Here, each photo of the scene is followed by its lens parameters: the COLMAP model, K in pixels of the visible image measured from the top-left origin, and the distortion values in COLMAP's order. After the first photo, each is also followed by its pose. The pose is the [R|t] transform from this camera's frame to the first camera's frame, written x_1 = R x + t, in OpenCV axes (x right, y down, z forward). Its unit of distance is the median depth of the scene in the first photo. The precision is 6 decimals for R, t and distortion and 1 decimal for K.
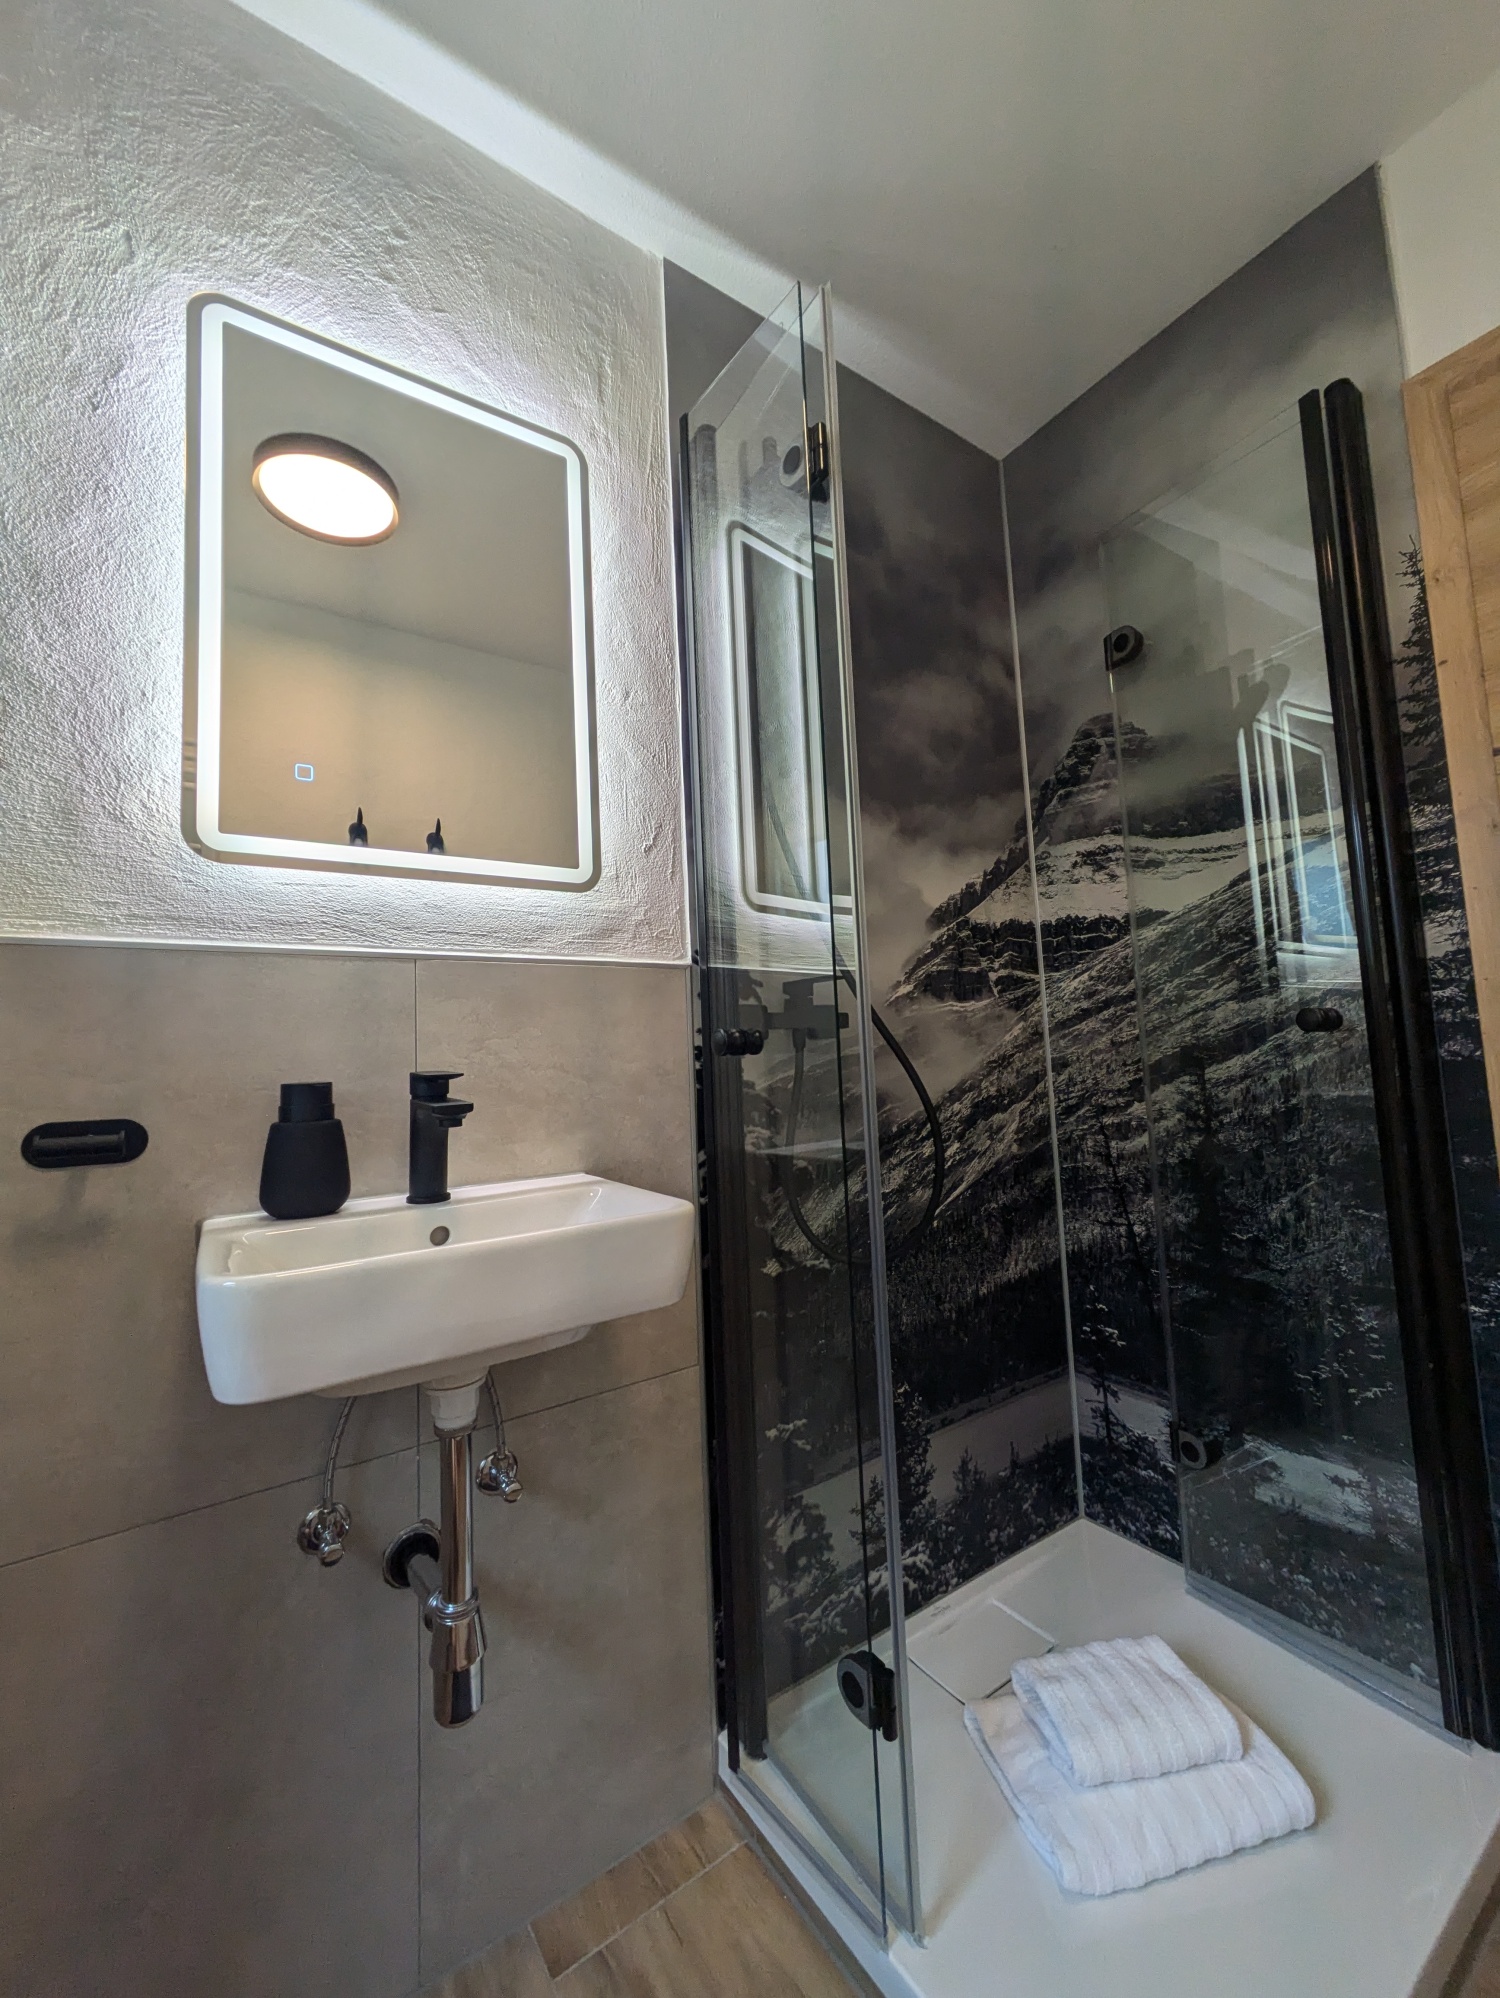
lens RADIAL K [[796.3, 0, 744.4], [0, 796.3, 998.9], [0, 0, 1]] dist [-0.000187, 0.000212]
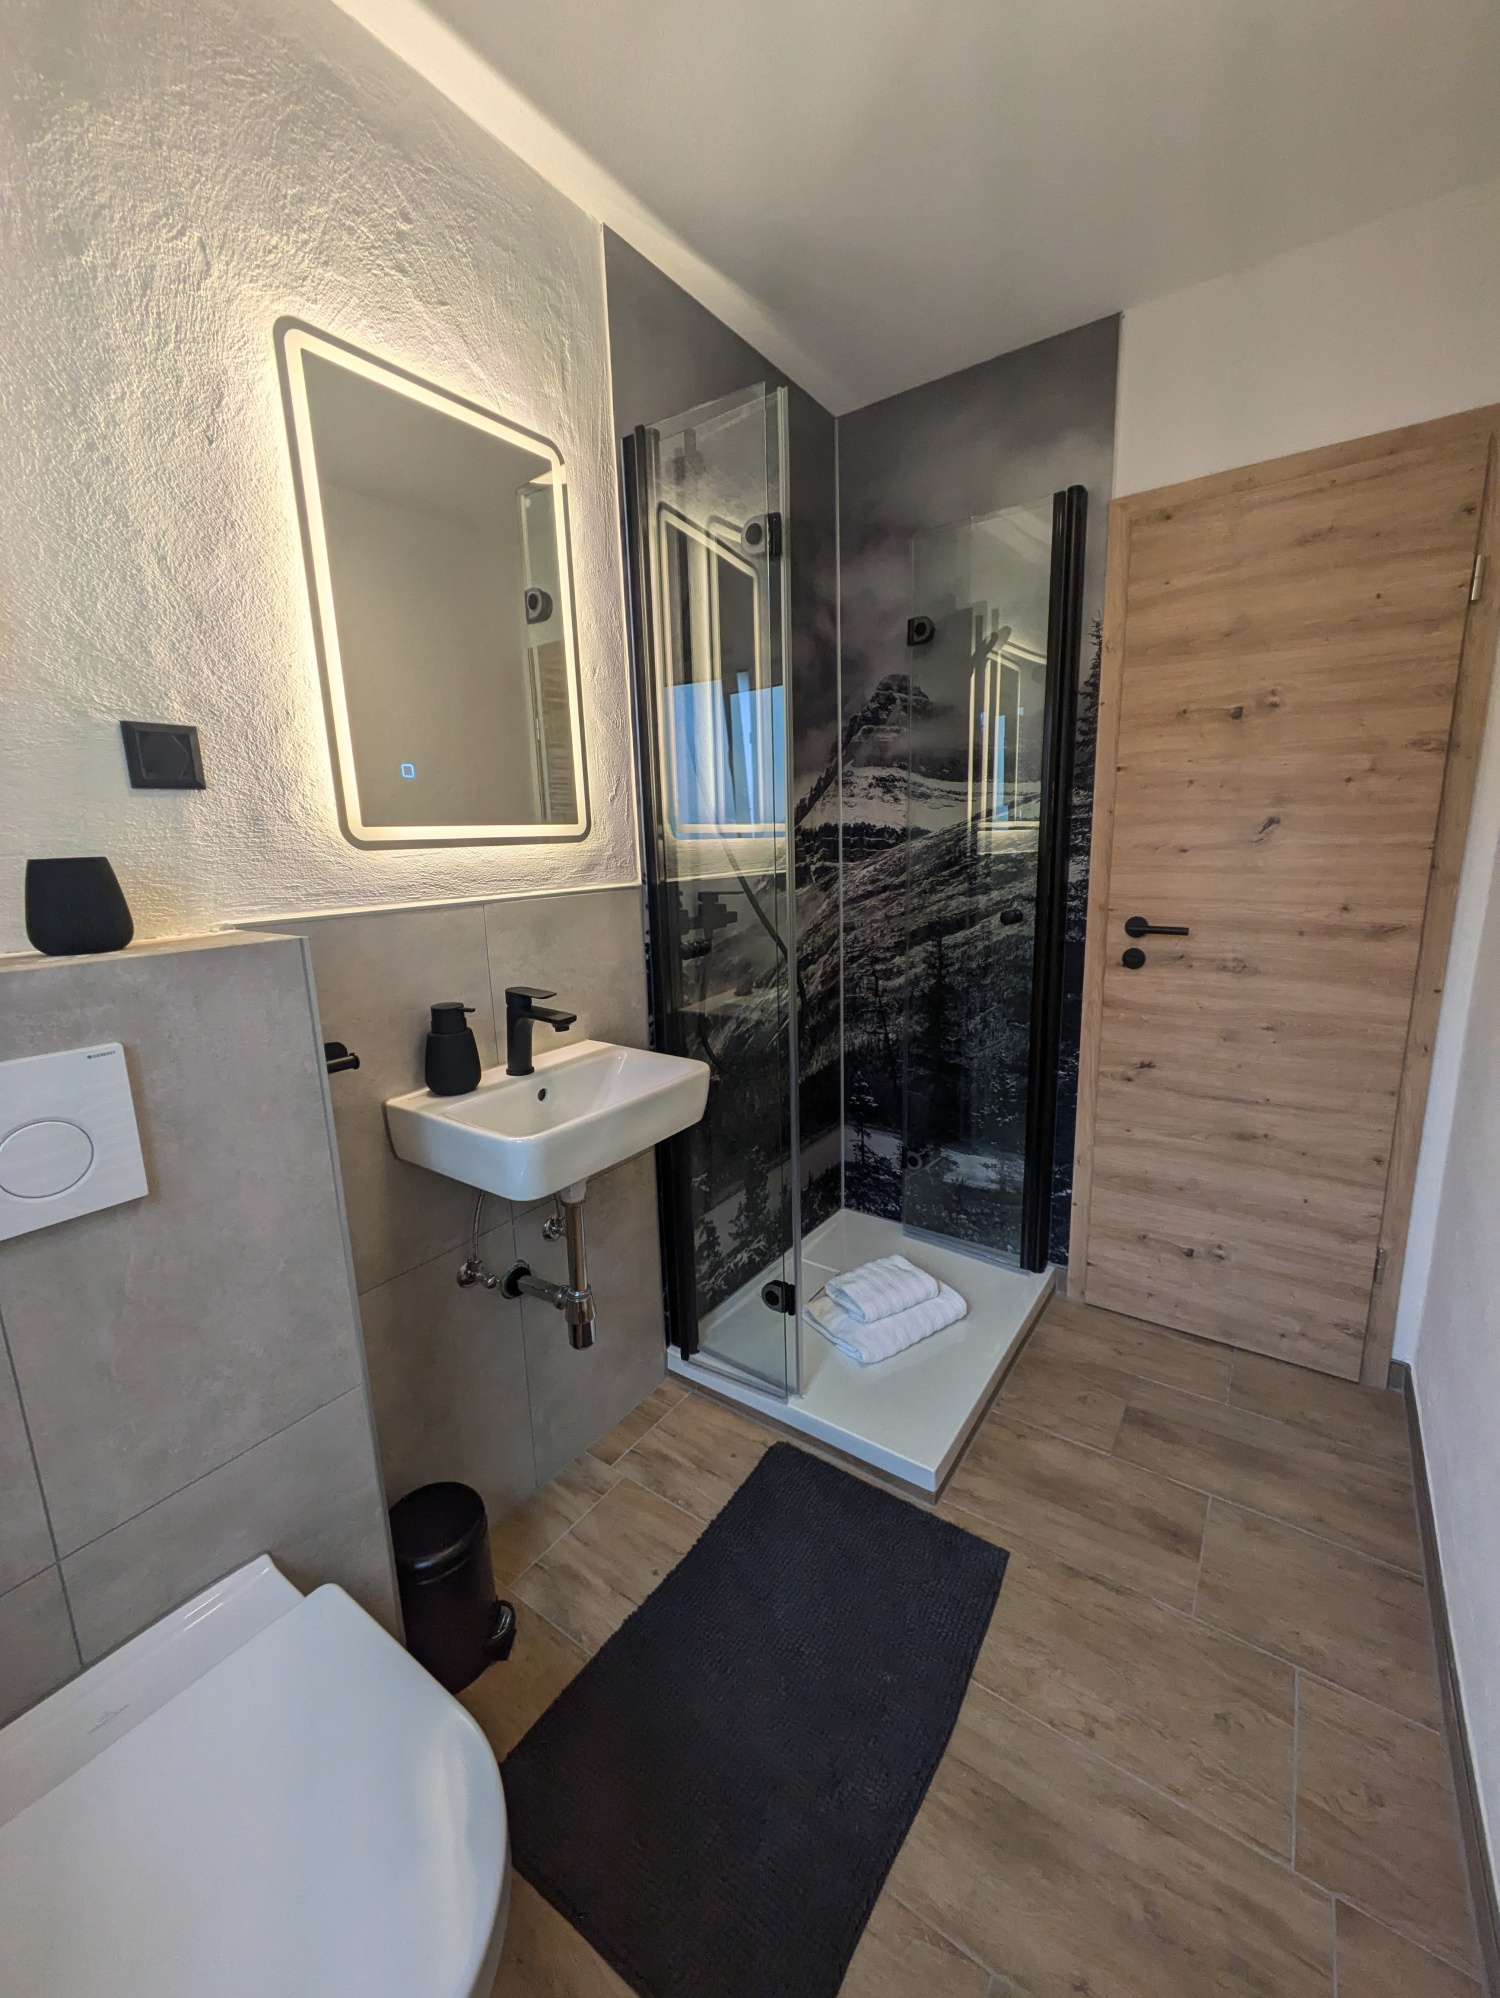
lens RADIAL K [[796.3, 0, 744.8], [0, 796.3, 1006.6], [0, 0, 1]] dist [-0.000187, 0.000212]
pose [[0.935410, -0.059943, 0.348447, -0.362402], [-0.038452, 0.962431, 0.268788, -0.200821], [-0.351469, -0.264826, 0.897963, -0.326662]]
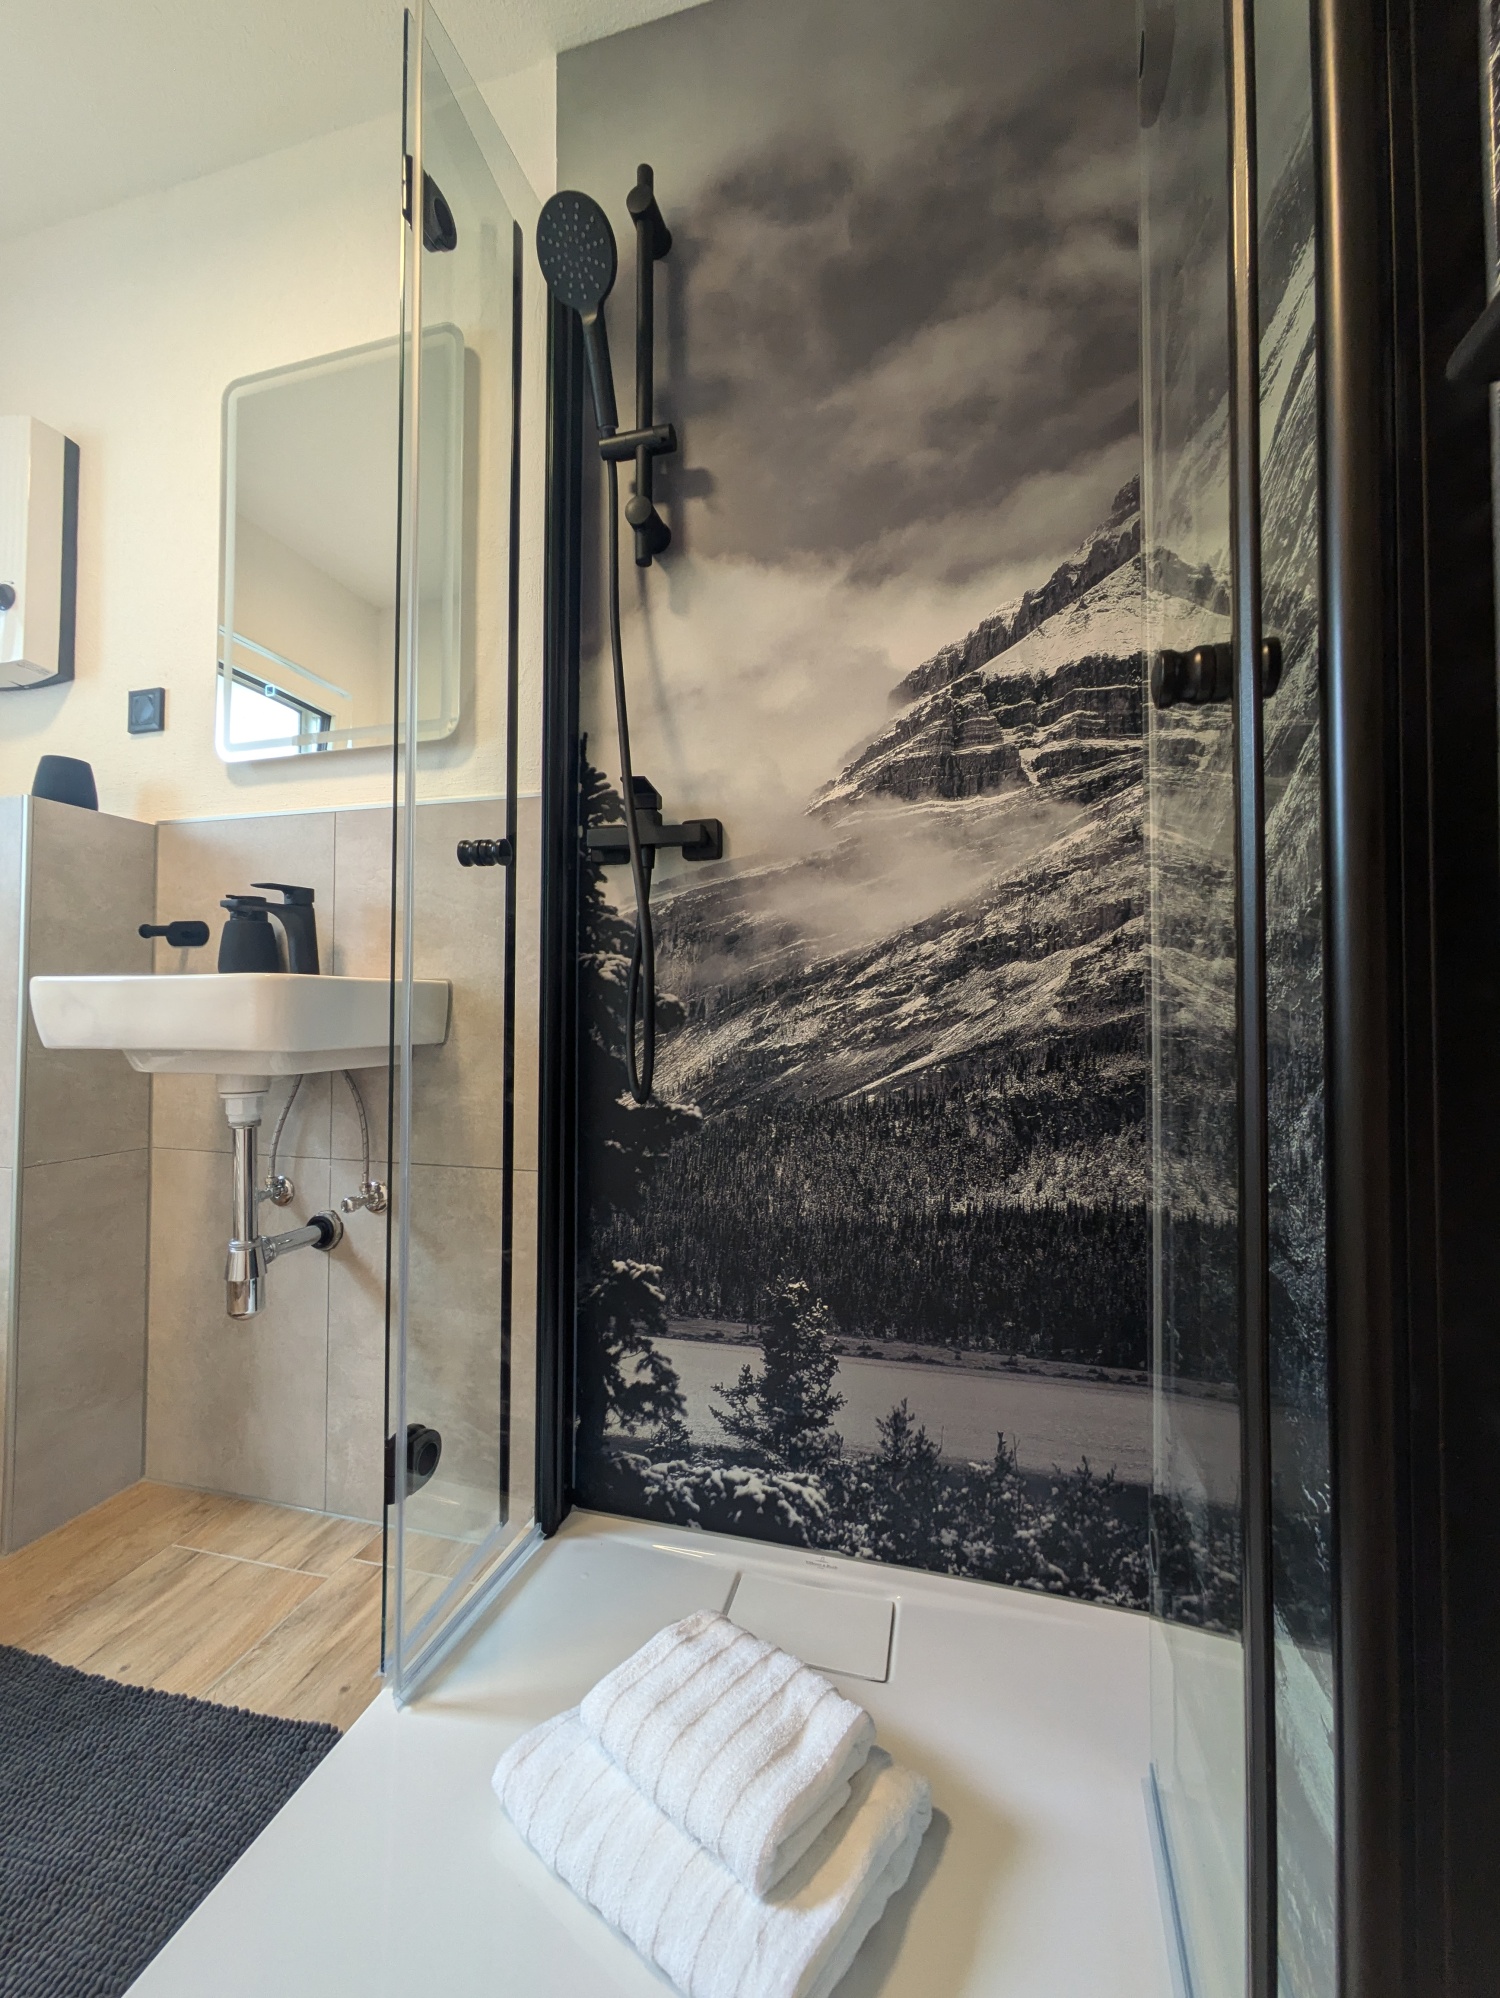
lens RADIAL K [[796.3, 0, 751.1], [0, 796.3, 996.0], [0, 0, 1]] dist [-0.000187, 0.000212]
pose [[0.652711, 0.030137, -0.757008, 0.813226], [0.029262, 0.997460, 0.064941, 0.147347], [0.757042, -0.064539, 0.650171, 0.475286]]
